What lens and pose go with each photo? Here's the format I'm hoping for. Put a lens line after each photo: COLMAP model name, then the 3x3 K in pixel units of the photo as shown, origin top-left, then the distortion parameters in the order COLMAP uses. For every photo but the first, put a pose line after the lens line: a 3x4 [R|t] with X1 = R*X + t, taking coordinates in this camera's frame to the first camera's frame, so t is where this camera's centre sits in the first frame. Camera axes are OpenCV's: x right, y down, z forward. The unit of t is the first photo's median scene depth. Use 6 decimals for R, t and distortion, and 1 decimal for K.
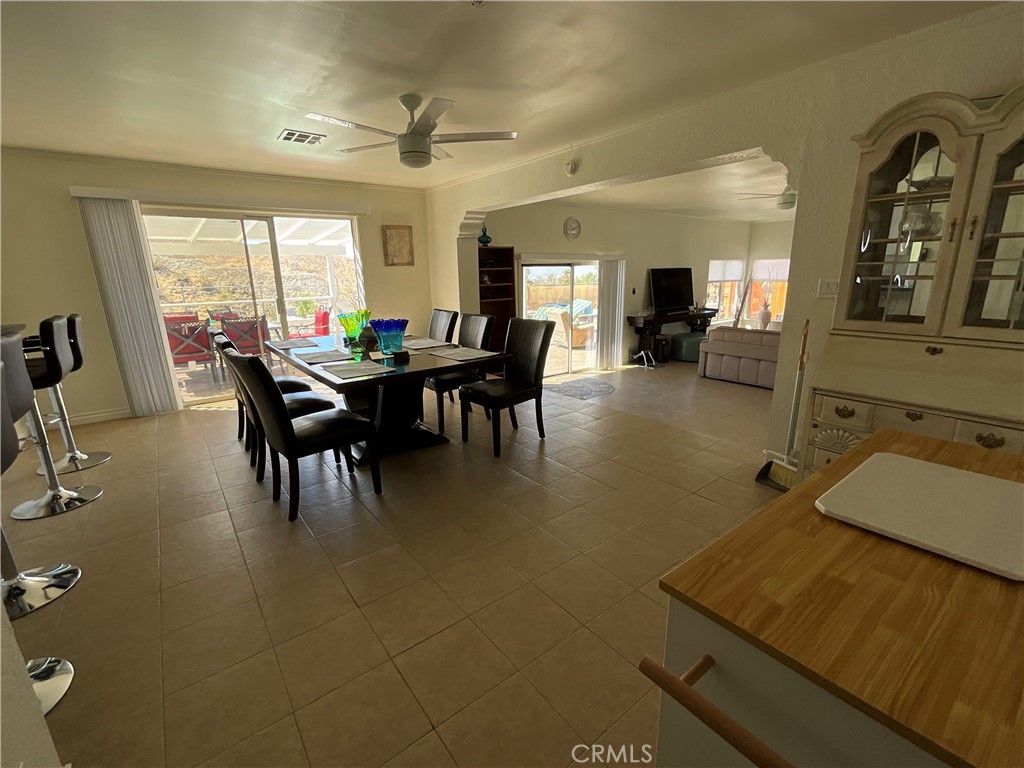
lens RADIAL K [[455.6, 0, 512.3], [0, 455.6, 387.0], [0, 0, 1]] dist [-0.003147, 0.000118]
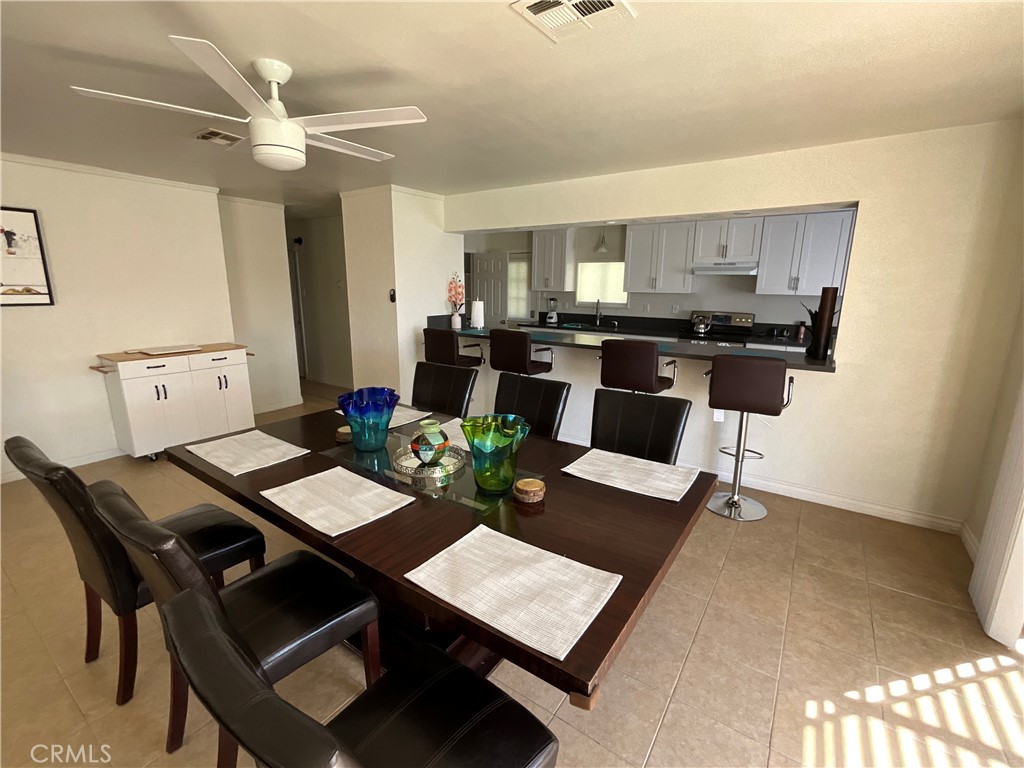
lens RADIAL K [[455.6, 0, 509.1], [0, 455.6, 385.2], [0, 0, 1]] dist [-0.003147, 0.000118]
pose [[-0.953053, 0.079386, -0.292211, -0.149712], [-0.062797, 0.892222, 0.447209, -0.248690], [0.296219, 0.444564, -0.845350, 0.862913]]
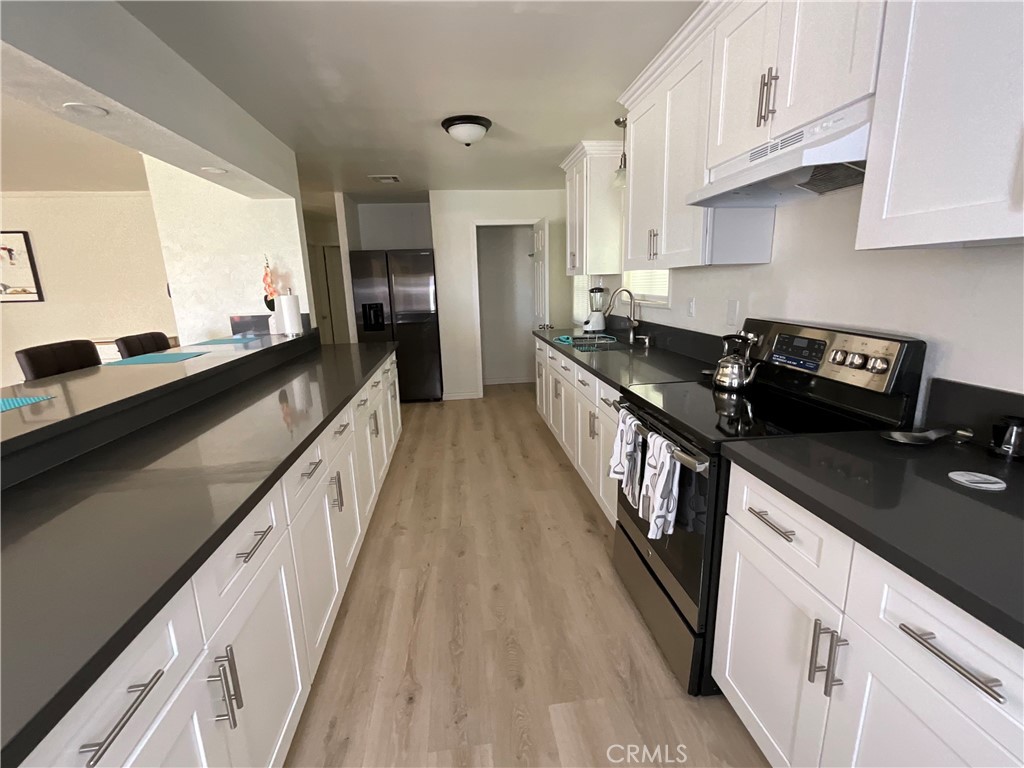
lens RADIAL K [[455.6, 0, 511.0], [0, 455.6, 383.8], [0, 0, 1]] dist [-0.003147, 0.000118]
pose [[-0.857968, -0.064086, 0.509690, -0.860775], [0.173918, 0.897357, 0.405589, -0.093460], [-0.483366, 0.436627, -0.758758, 0.417559]]
